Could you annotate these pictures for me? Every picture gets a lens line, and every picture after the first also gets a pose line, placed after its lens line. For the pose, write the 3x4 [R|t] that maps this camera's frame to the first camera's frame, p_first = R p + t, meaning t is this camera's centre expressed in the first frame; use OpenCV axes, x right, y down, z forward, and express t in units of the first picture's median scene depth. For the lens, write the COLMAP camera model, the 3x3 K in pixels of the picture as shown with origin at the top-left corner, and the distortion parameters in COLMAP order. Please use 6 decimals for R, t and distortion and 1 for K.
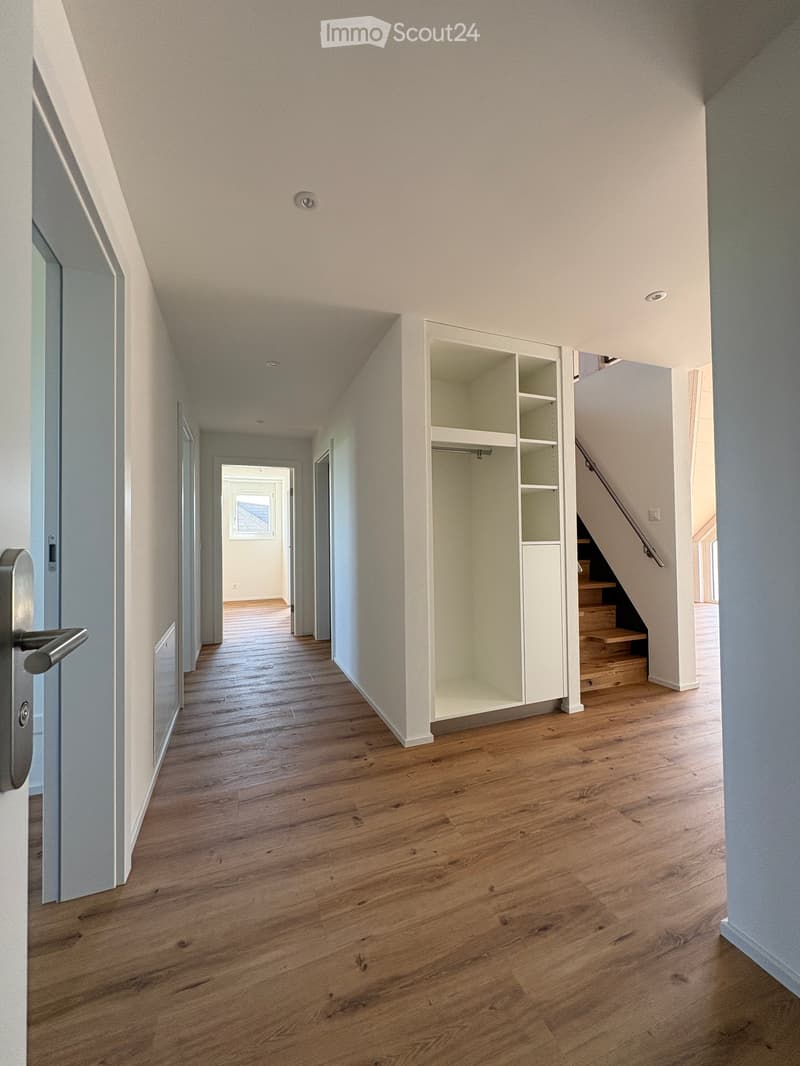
lens RADIAL K [[425.7, 0, 400.0], [0, 425.7, 533.0], [0, 0, 1]] dist [0.000826, 0.000102]
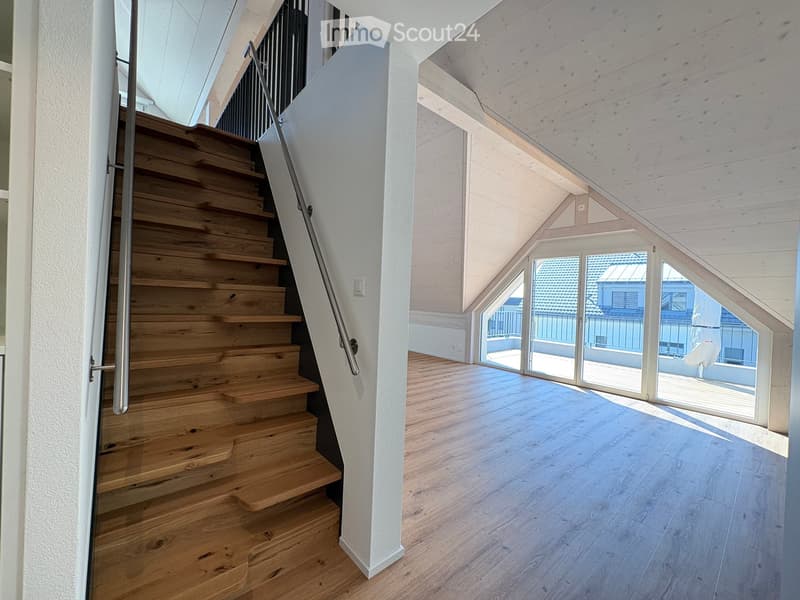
lens RADIAL K [[319.5, 0, 400.0], [0, 319.5, 300.0], [0, 0, 1]] dist [0.000826, 0.000102]
pose [[0.940886, 0.047716, 0.335346, 0.489227], [-0.056562, 0.998260, 0.016656, -0.034432], [-0.333968, -0.034639, 0.941948, 0.527195]]
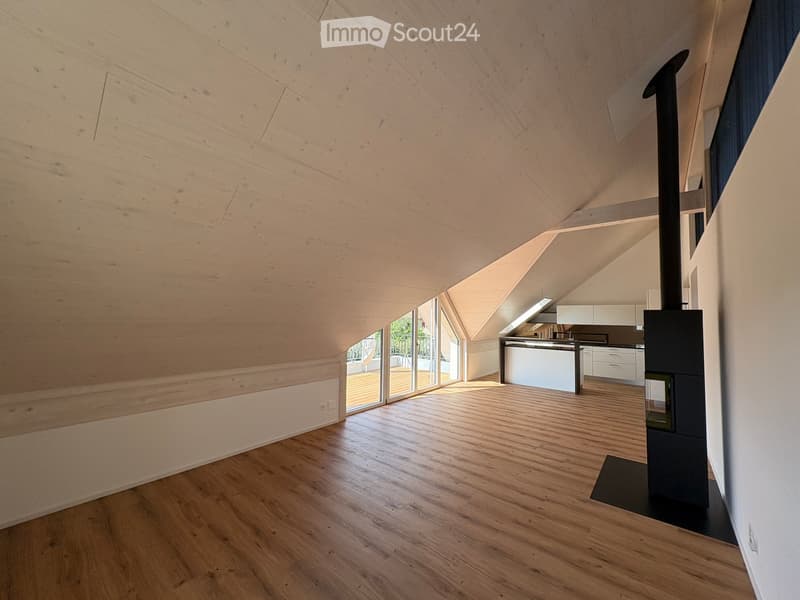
lens RADIAL K [[319.5, 0, 400.0], [0, 319.5, 300.0], [0, 0, 1]] dist [0.000826, 0.000102]
pose [[-0.492514, 0.055773, 0.868515, 0.109777], [-0.015554, 0.997221, -0.072858, -0.094741], [-0.870165, -0.049392, -0.490278, 2.702390]]
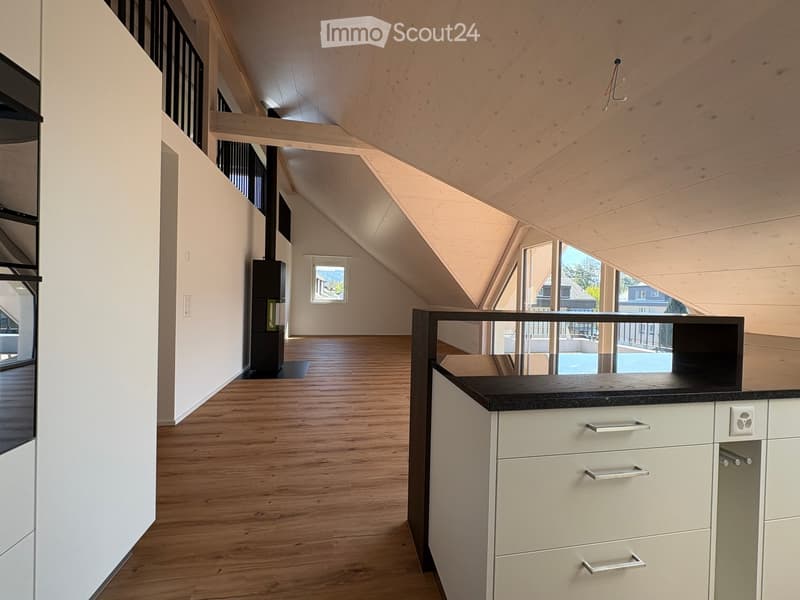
lens RADIAL K [[319.5, 0, 400.0], [0, 319.5, 300.0], [0, 0, 1]] dist [0.000826, 0.000102]
pose [[0.981670, 0.038654, -0.186629, 1.401454], [-0.034221, 0.999052, 0.026917, -0.026552], [0.187493, -0.020037, 0.982062, 0.240224]]
